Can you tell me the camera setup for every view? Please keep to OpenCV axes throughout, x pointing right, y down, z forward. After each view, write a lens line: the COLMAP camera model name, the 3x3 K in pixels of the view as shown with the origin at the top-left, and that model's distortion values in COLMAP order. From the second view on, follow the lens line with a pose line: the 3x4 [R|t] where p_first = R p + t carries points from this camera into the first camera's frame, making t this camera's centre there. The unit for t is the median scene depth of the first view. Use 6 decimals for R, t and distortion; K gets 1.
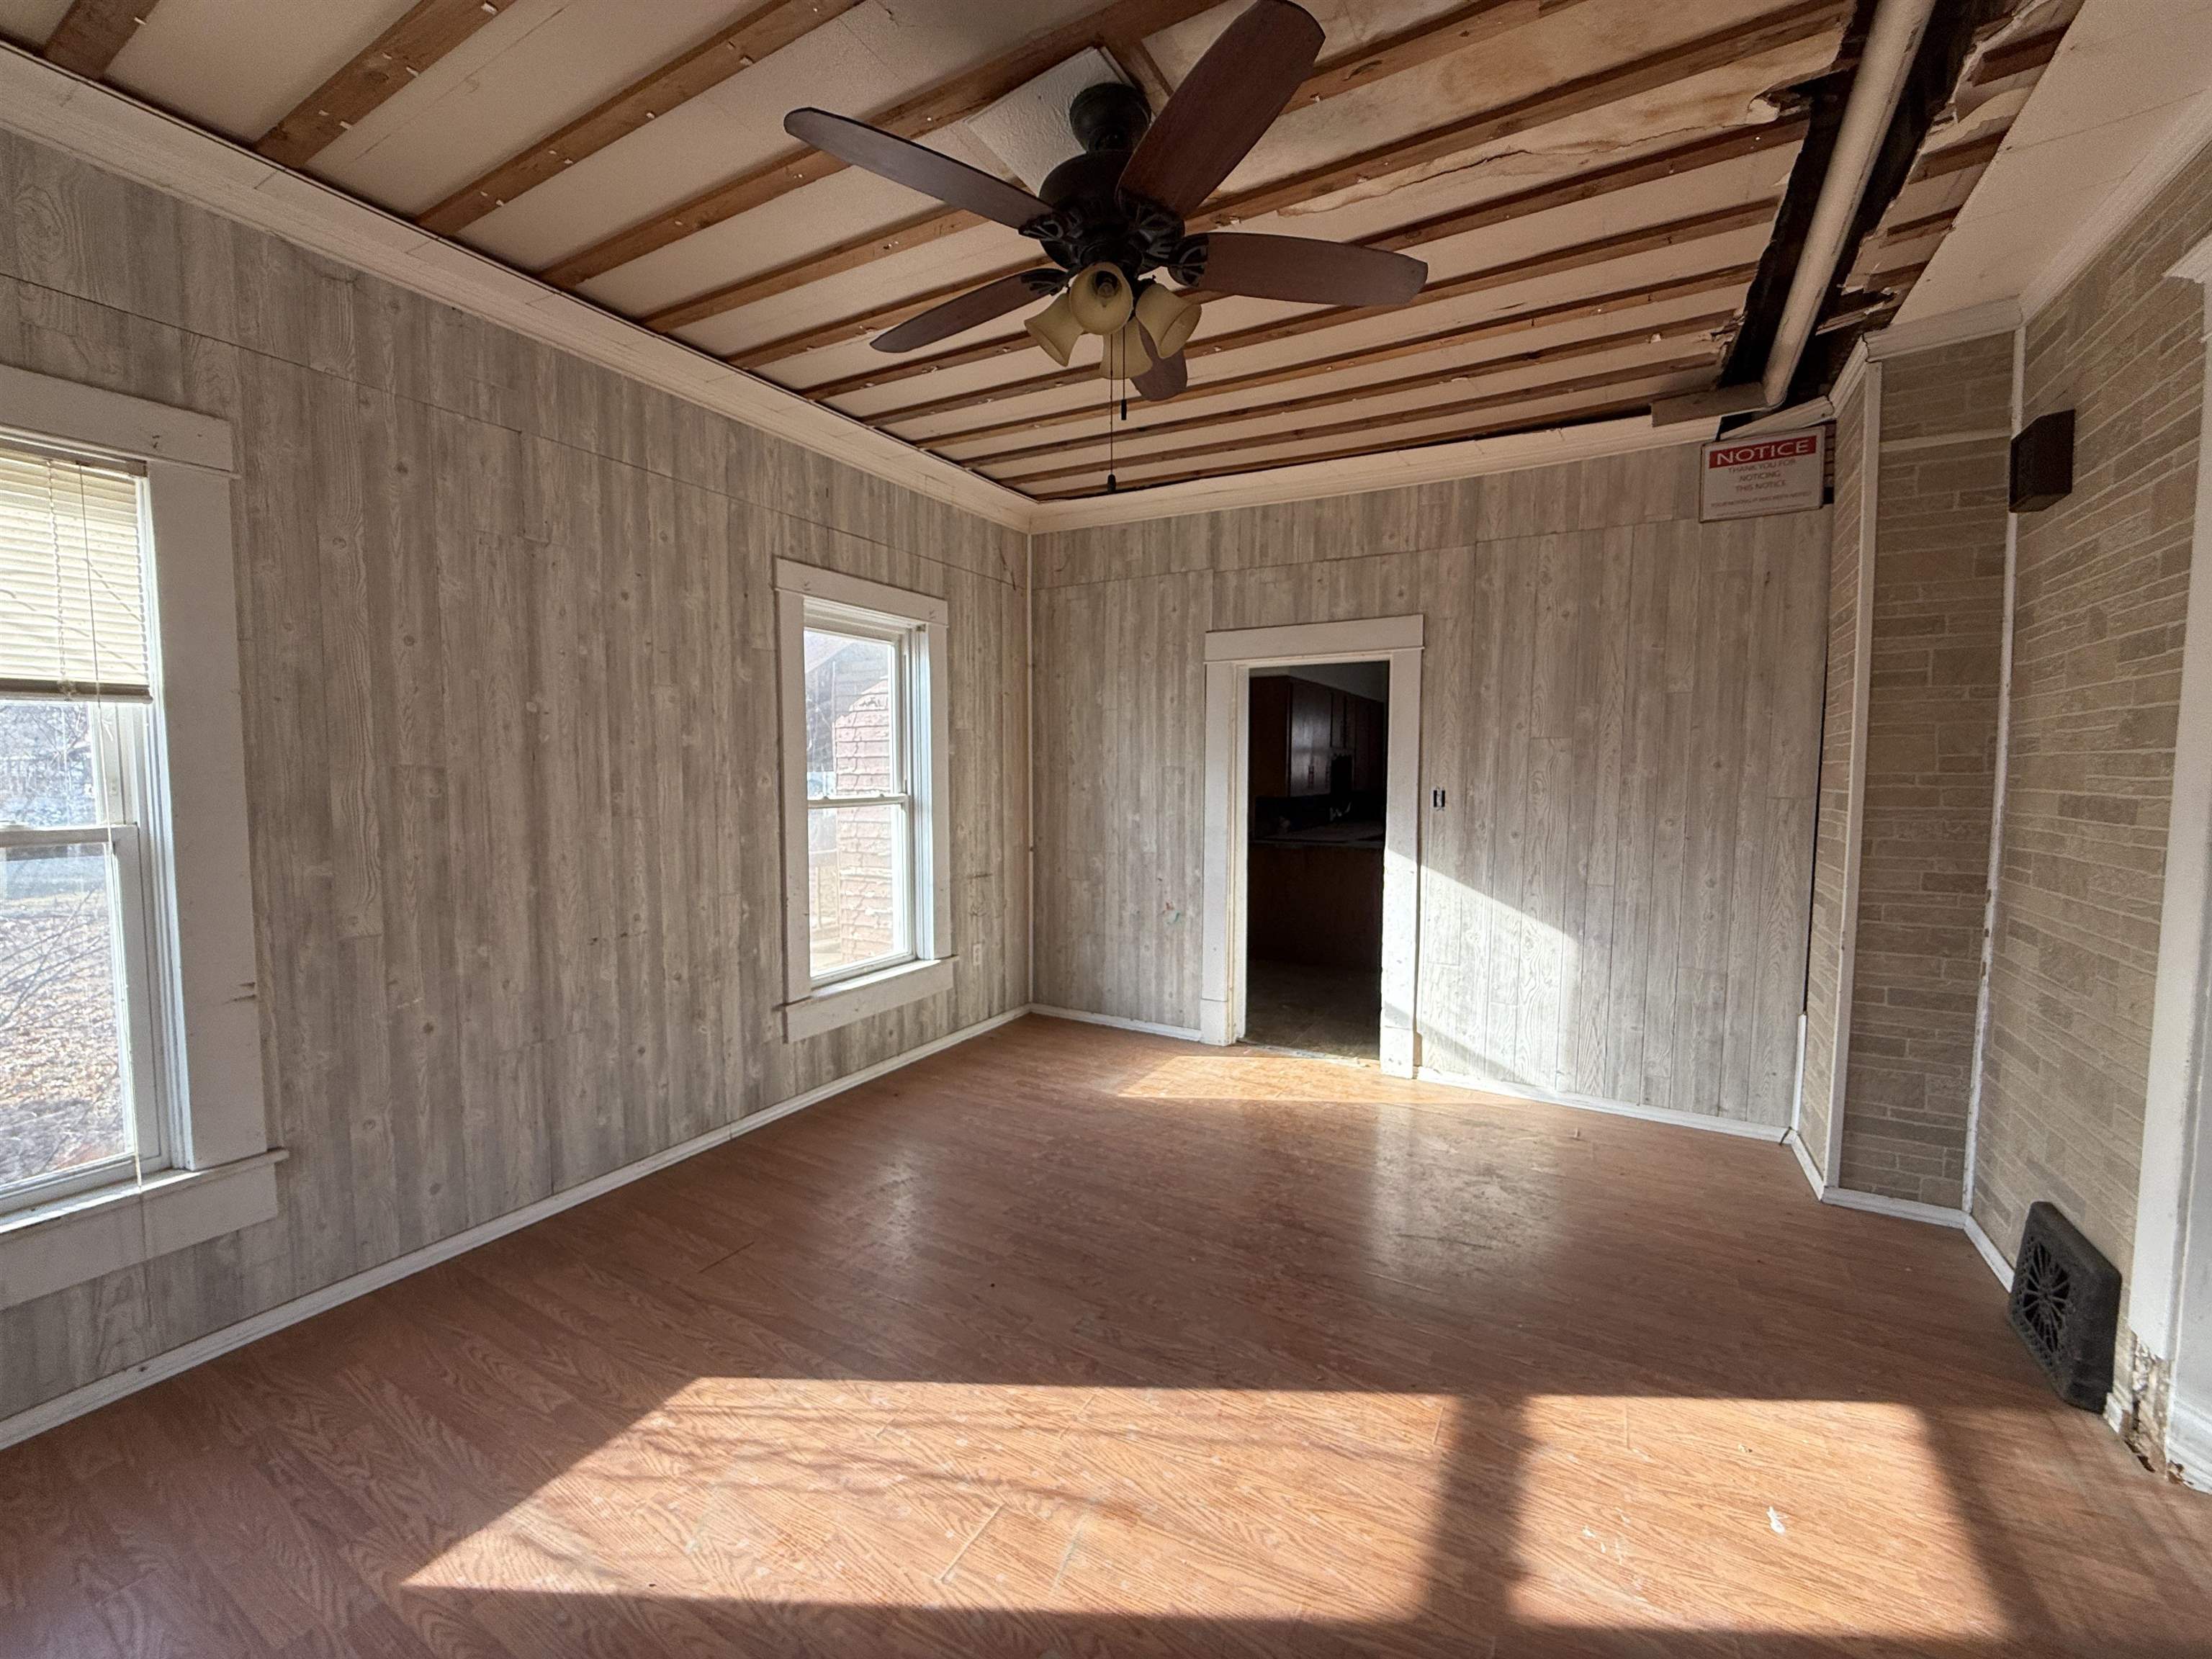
lens RADIAL K [[873.6, 0, 1095.7], [0, 873.6, 822.4], [0, 0, 1]] dist [0.001812, -0.000444]
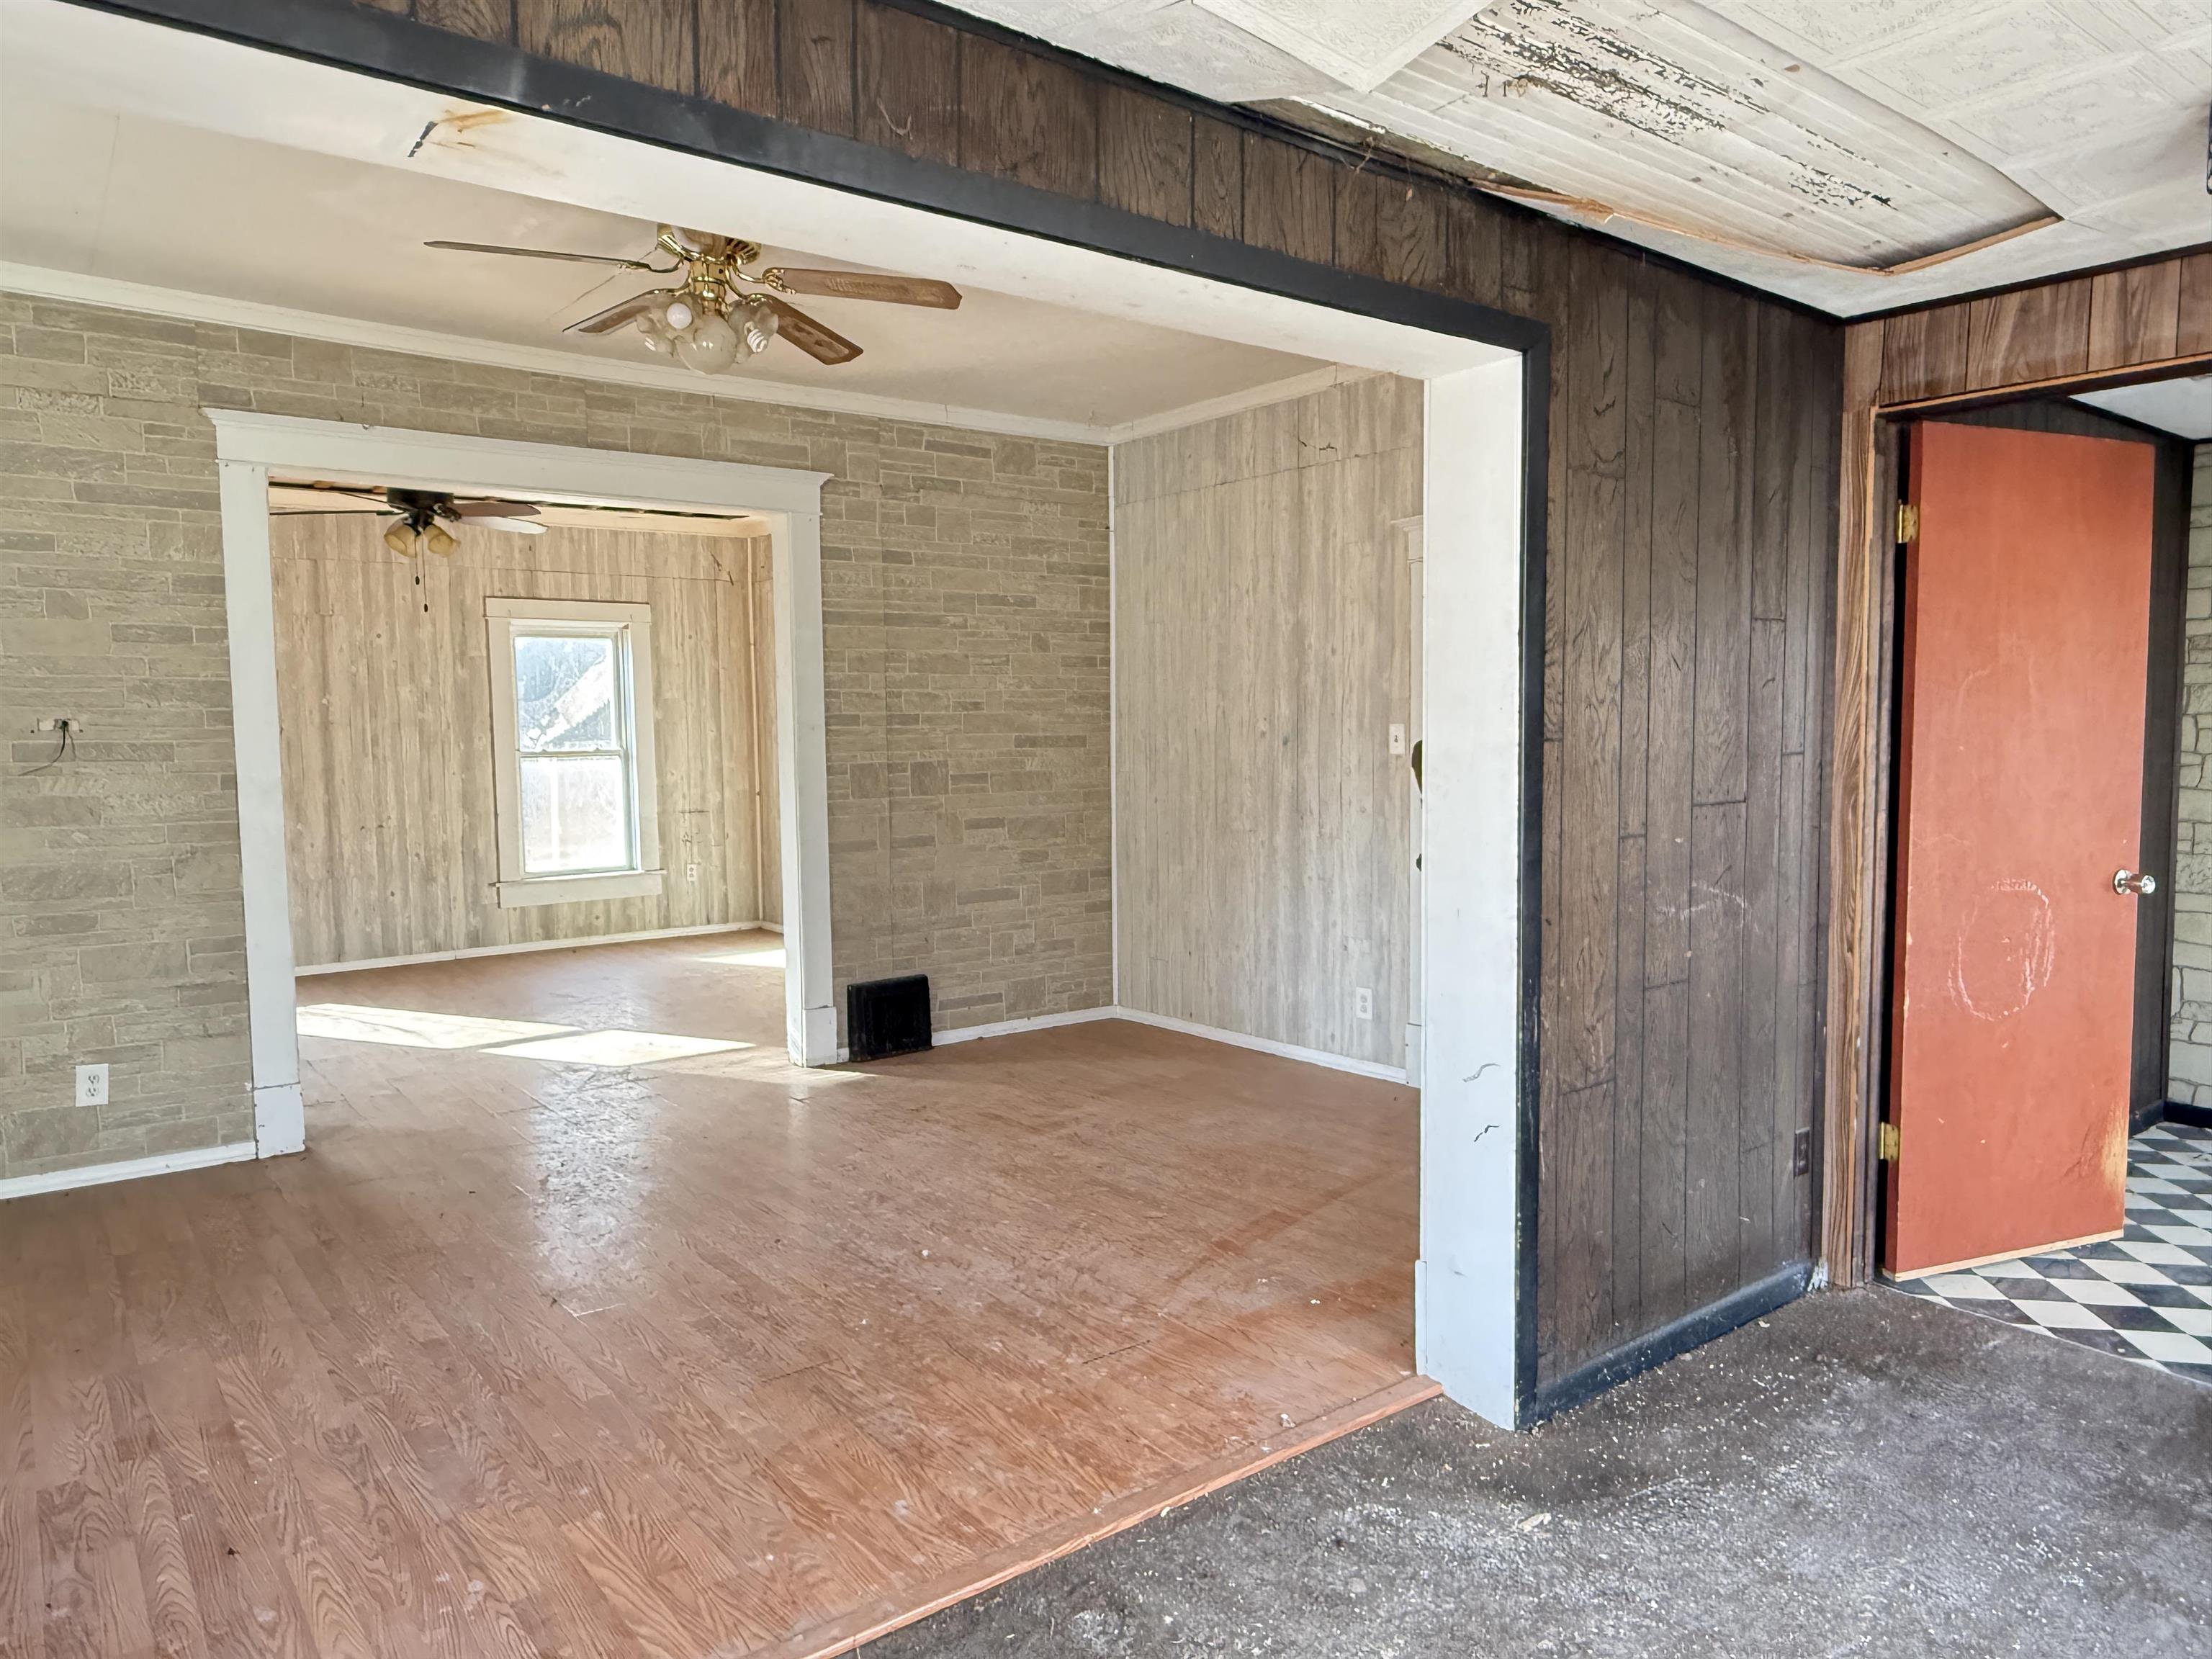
lens RADIAL K [[1441.7, 0, 1126.5], [0, 1441.7, 831.6], [0, 0, 1]] dist [0.001833, 0.000253]
pose [[0.916425, 0.017431, -0.399826, 1.752251], [-0.010479, 0.999754, 0.019569, 0.056379], [0.400069, -0.013744, 0.916382, -0.937351]]
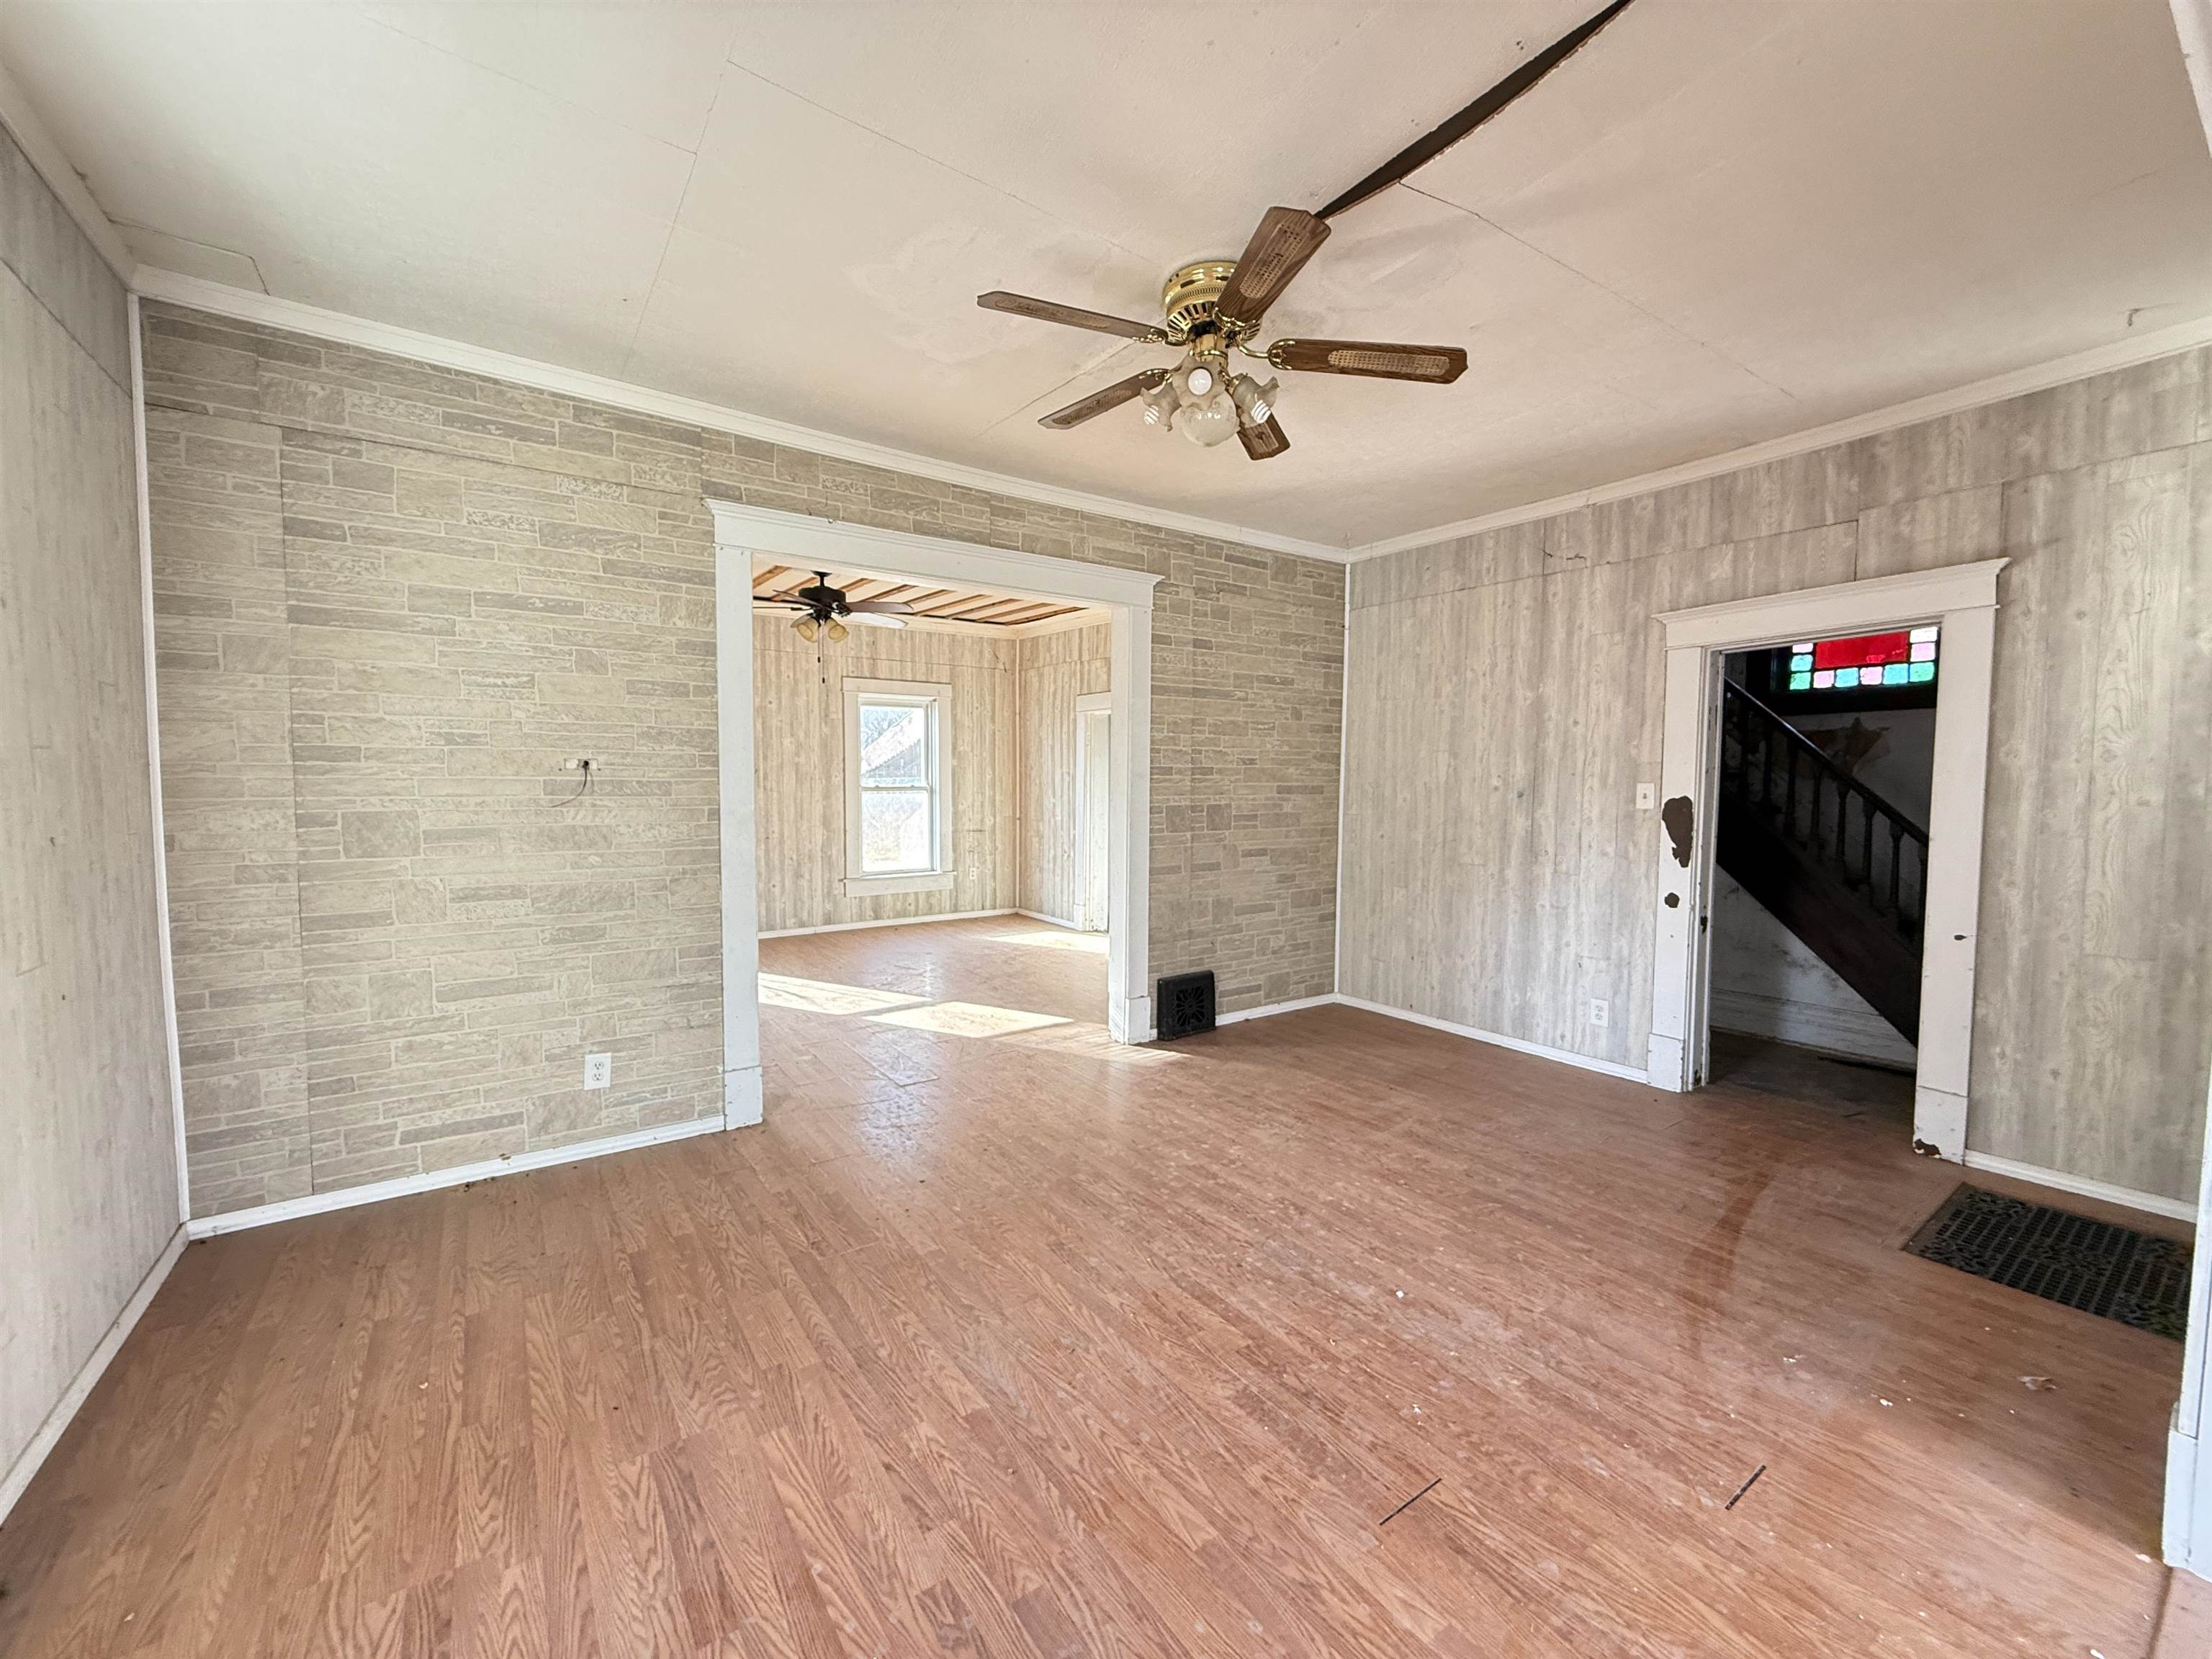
lens RADIAL K [[873.6, 0, 1110.1], [0, 873.6, 823.1], [0, 0, 1]] dist [0.001812, -0.000444]
pose [[0.897984, 0.031999, -0.438862, 1.241584], [-0.032763, 0.999446, 0.005833, 0.033777], [0.438806, 0.009141, 0.898536, -0.705759]]
